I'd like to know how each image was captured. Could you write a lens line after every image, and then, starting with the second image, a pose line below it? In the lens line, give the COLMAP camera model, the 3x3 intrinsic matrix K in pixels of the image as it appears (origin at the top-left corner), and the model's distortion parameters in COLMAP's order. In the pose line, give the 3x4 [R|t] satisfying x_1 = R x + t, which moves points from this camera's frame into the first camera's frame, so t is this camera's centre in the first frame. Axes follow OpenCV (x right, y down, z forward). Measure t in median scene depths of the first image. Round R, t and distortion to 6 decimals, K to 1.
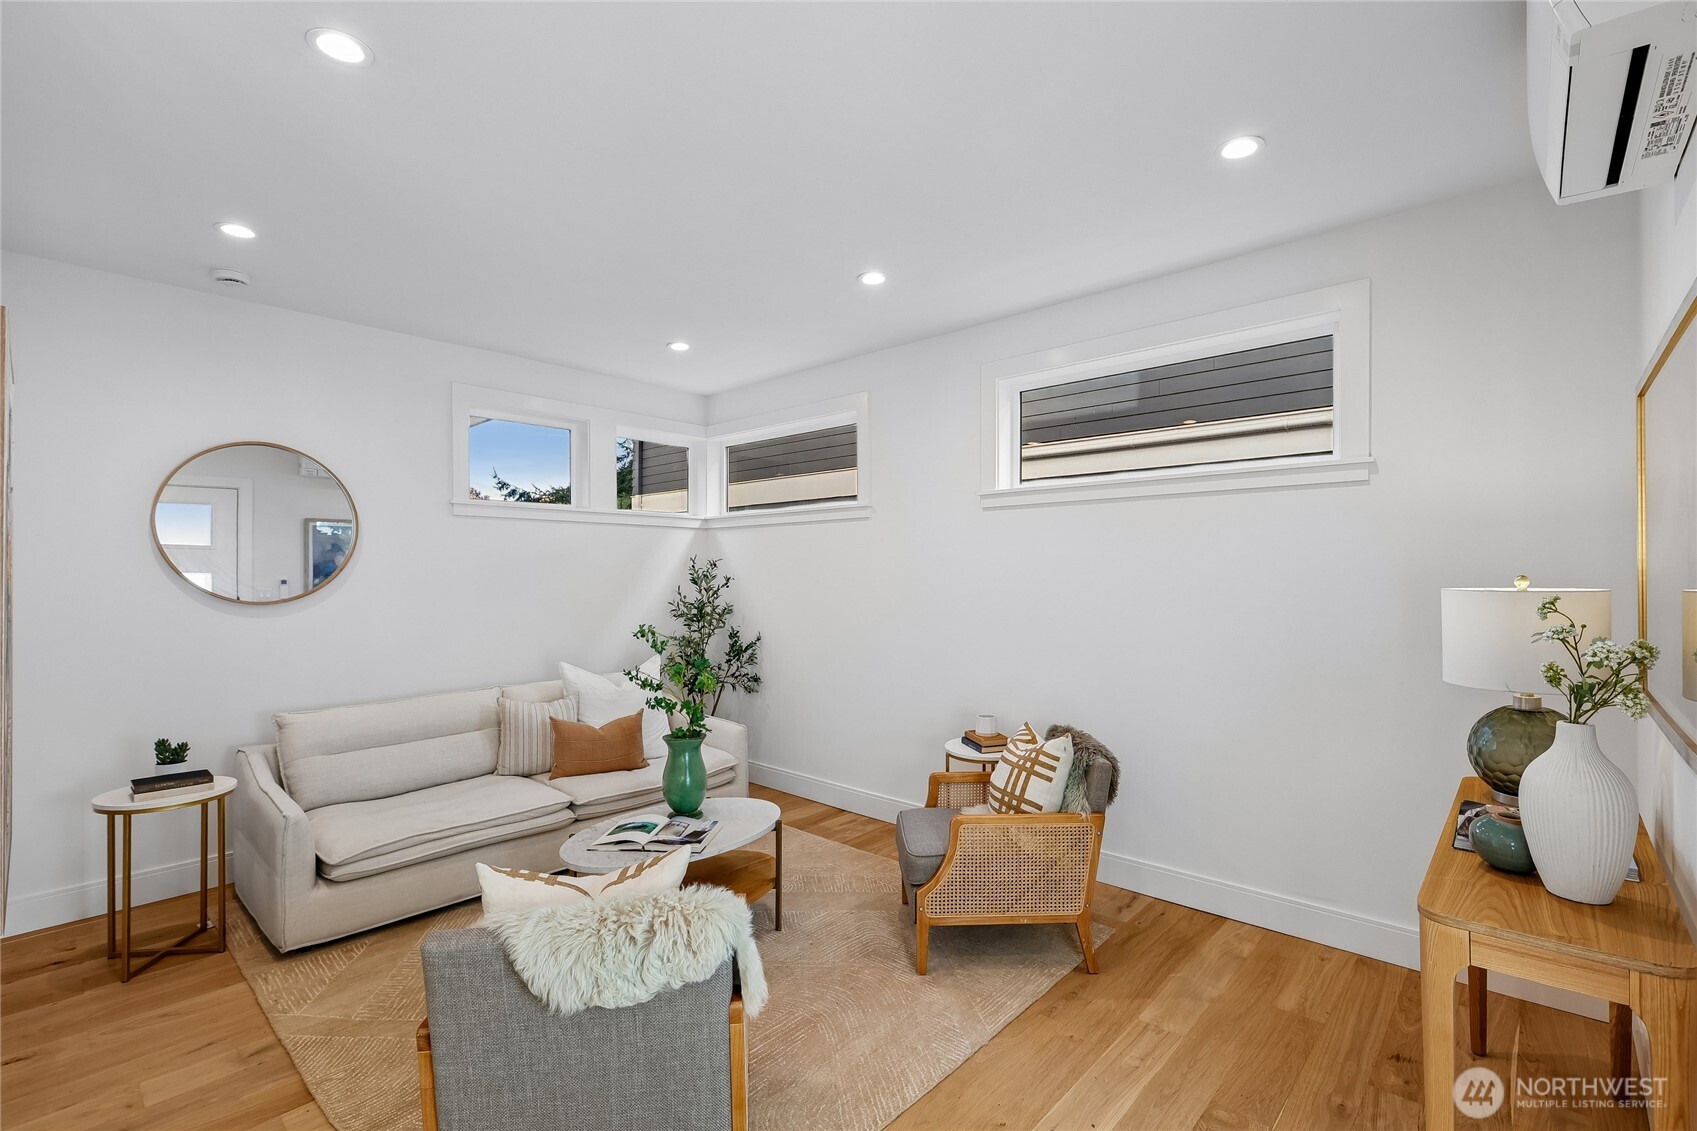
lens RADIAL K [[753.7, 0, 862.7], [0, 753.7, 571.2], [0, 0, 1]] dist [-0.005254, 0.001603]
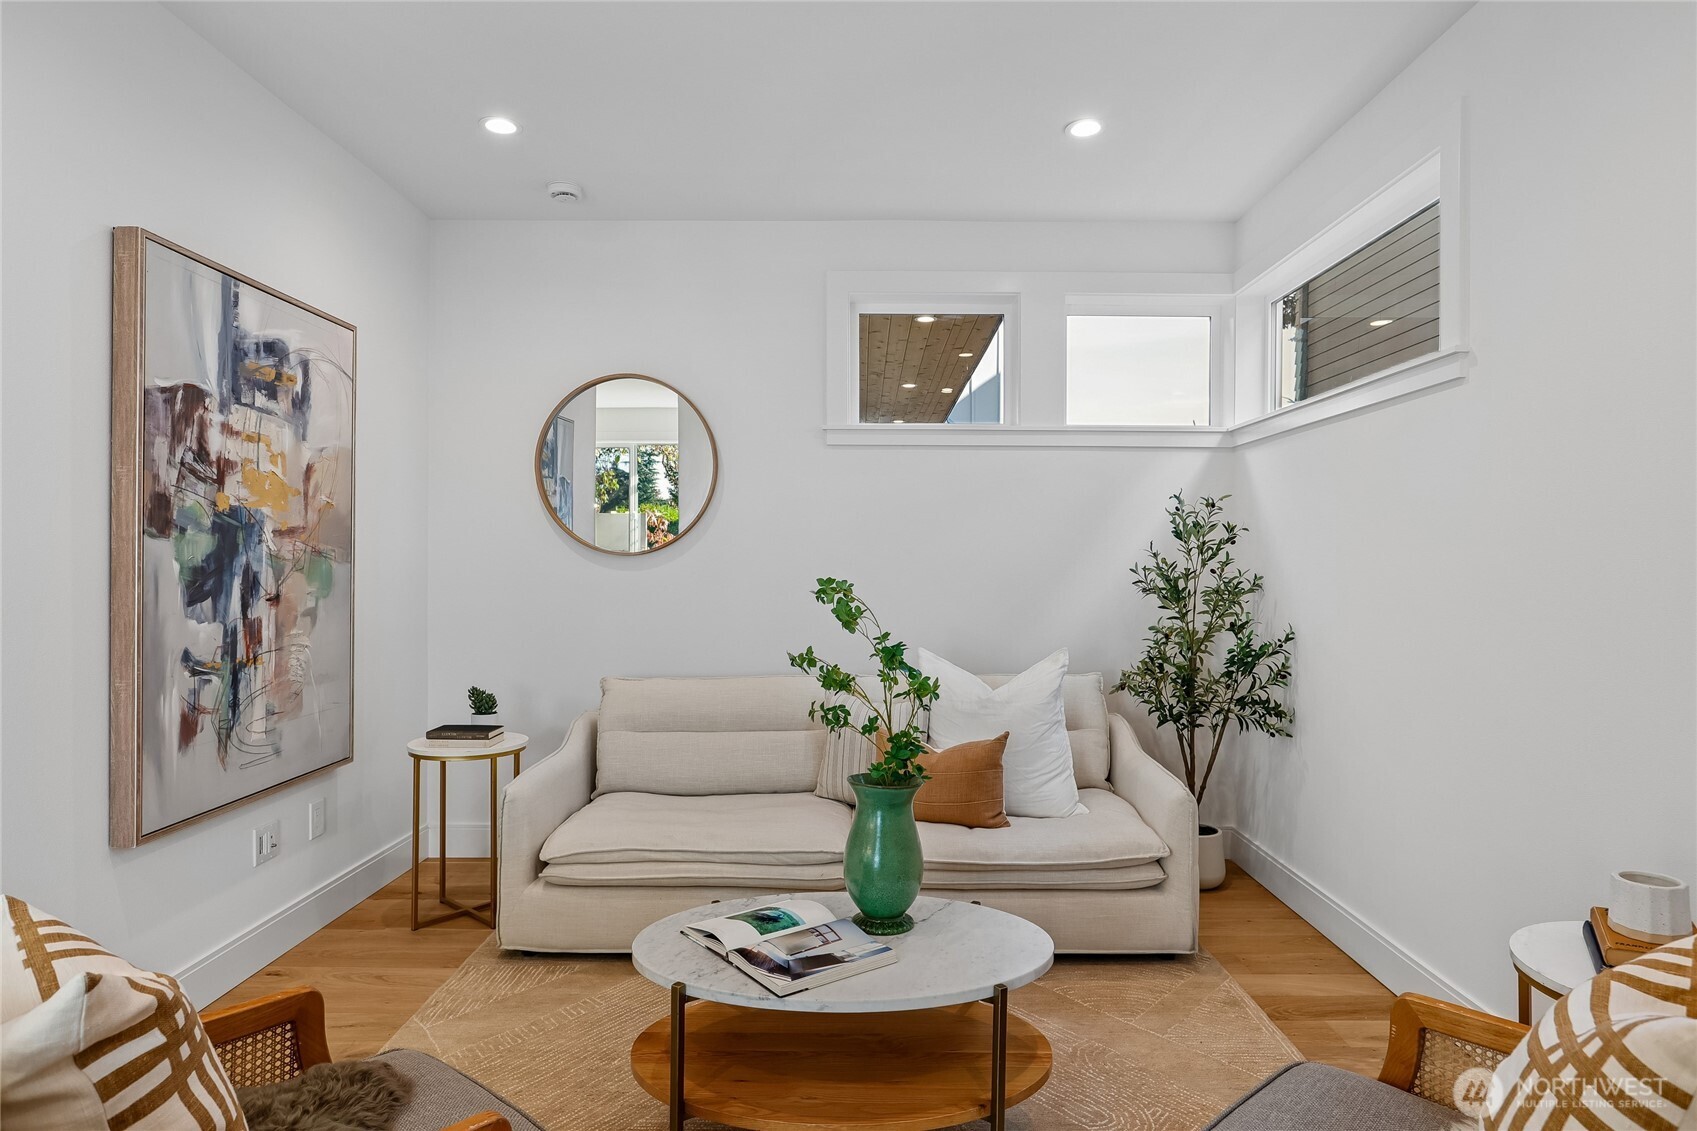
lens RADIAL K [[973.7, 0, 860.6], [0, 973.7, 561.6], [0, 0, 1]] dist [-0.009394, 0.005260]
pose [[0.669992, 0.005693, -0.742347, 0.247125], [-0.003419, 0.999984, 0.004583, 0.045642], [0.742361, -0.000533, 0.670000, 0.430860]]
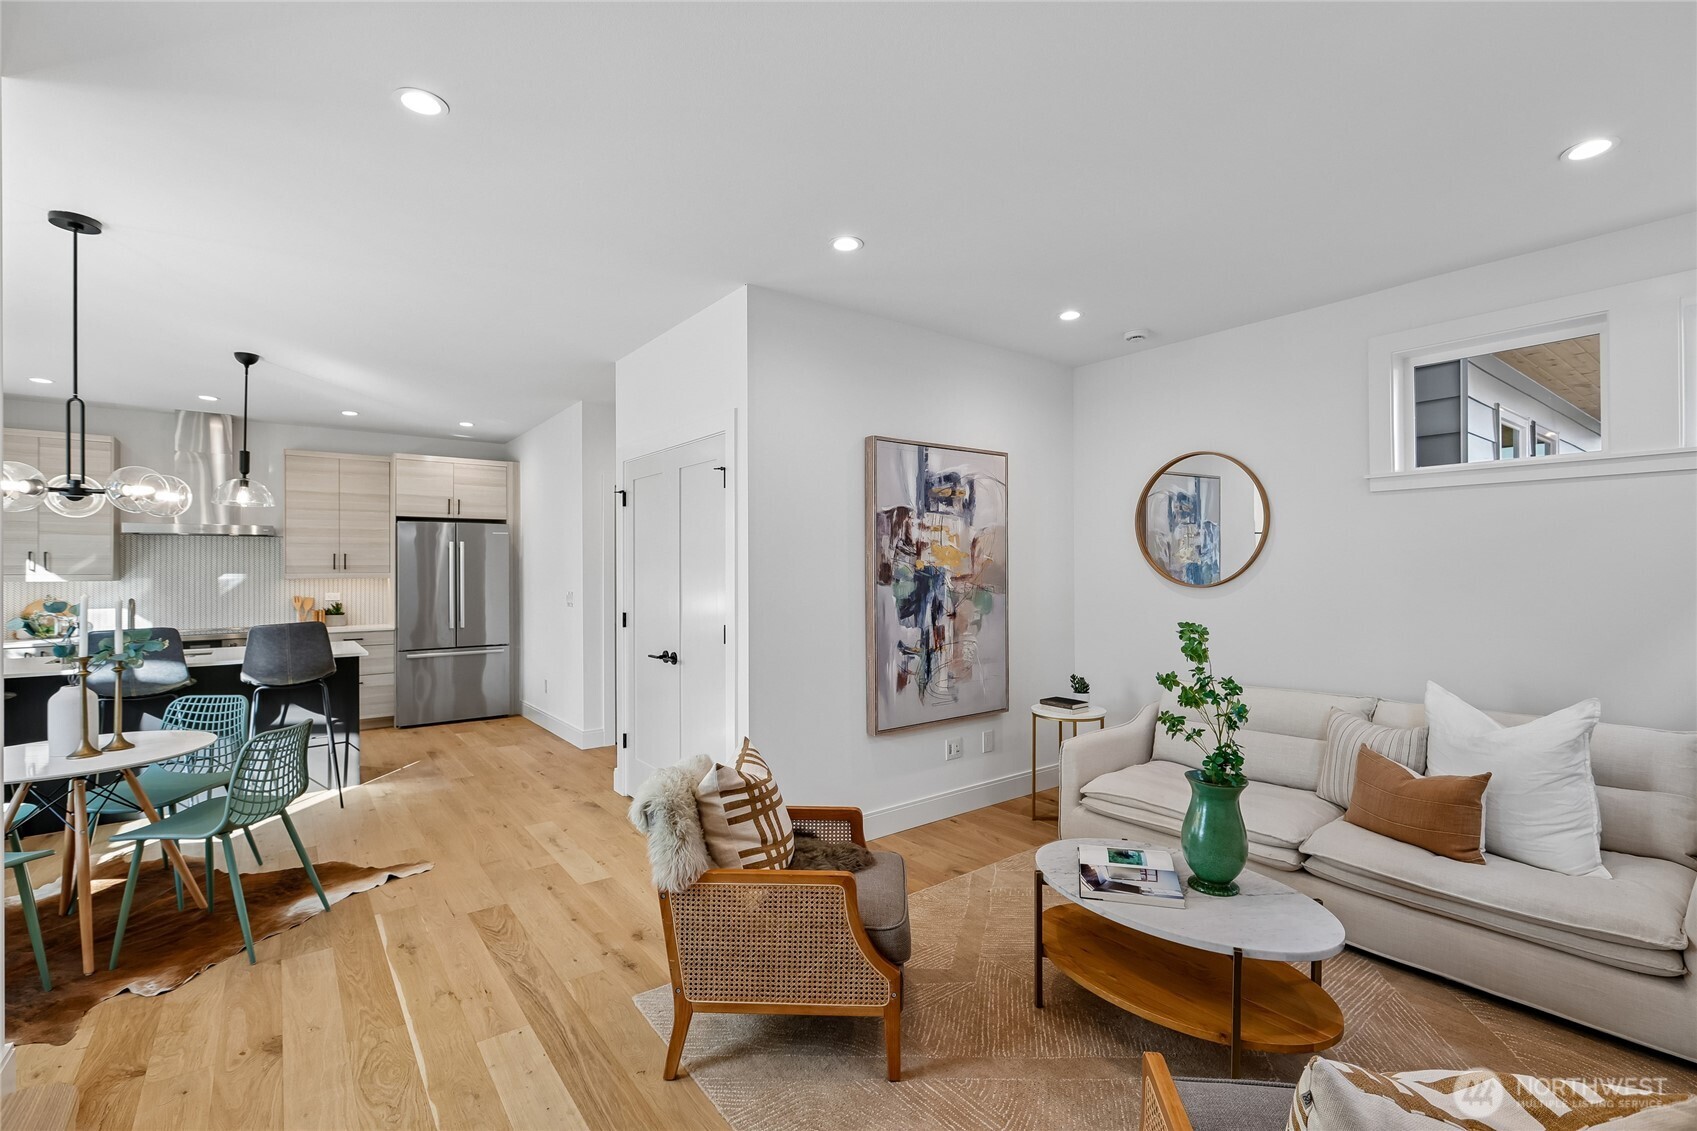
lens RADIAL K [[753.7, 0, 853.5], [0, 753.7, 562.0], [0, 0, 1]] dist [-0.005254, 0.001603]
pose [[-0.177743, -0.004775, -0.984065, 0.477805], [0.009275, 0.999936, -0.006528, 0.006673], [0.984033, -0.010287, -0.177687, 0.672231]]
